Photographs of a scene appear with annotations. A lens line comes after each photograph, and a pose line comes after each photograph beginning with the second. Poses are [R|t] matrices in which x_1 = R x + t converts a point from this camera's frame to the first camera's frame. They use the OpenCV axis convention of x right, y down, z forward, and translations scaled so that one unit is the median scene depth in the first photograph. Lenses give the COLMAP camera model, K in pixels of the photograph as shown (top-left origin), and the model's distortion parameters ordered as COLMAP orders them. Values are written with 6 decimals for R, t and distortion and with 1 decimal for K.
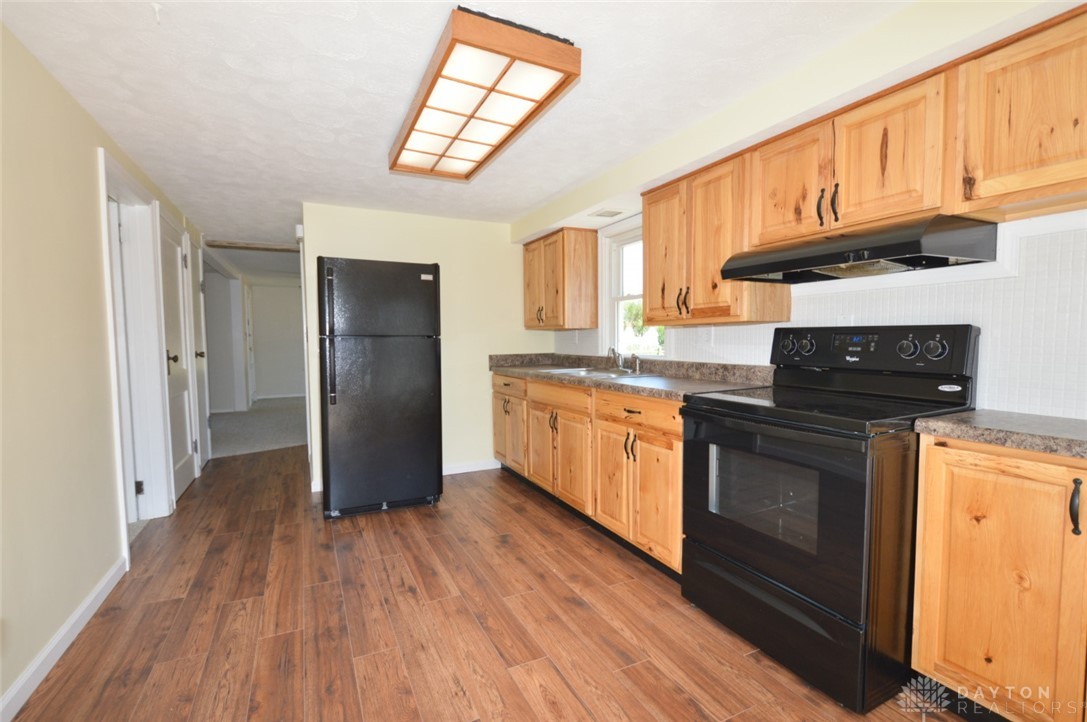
lens RADIAL K [[487.2, 0, 544.8], [0, 487.2, 364.3], [0, 0, 1]] dist [0.000072, -0.000773]
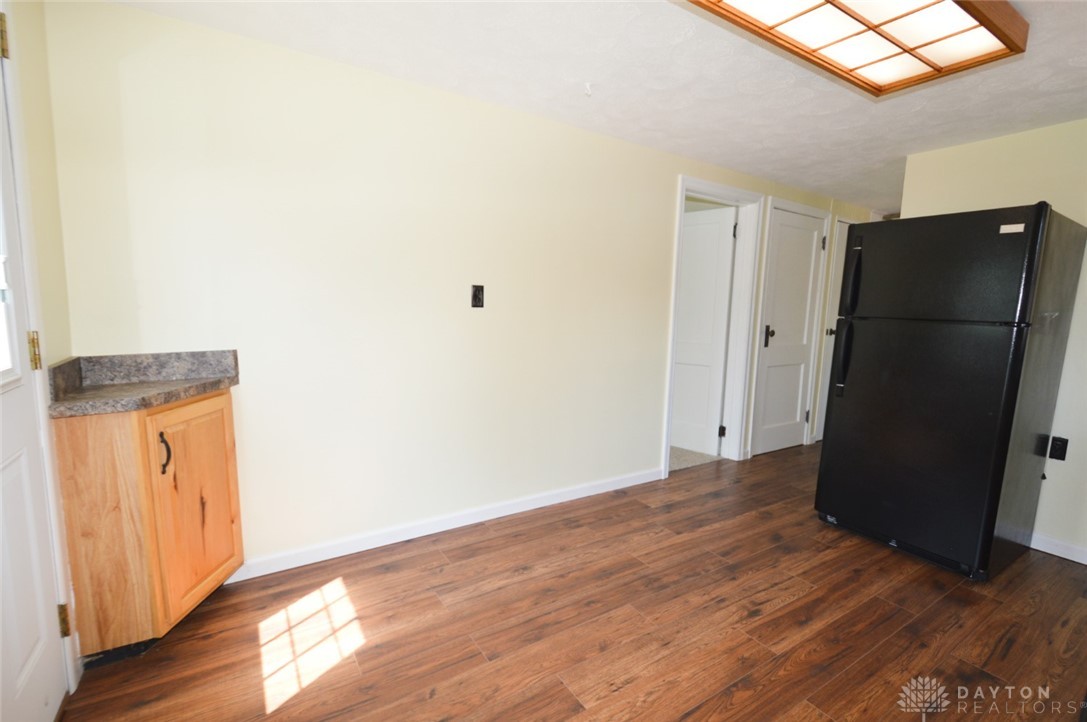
lens RADIAL K [[487.2, 0, 541.0], [0, 487.2, 364.9], [0, 0, 1]] dist [0.000072, -0.000773]
pose [[0.103119, 0.127202, -0.986502, 0.471361], [-0.081294, 0.989549, 0.119098, -0.044130], [0.991341, 0.067915, 0.112382, 0.481781]]
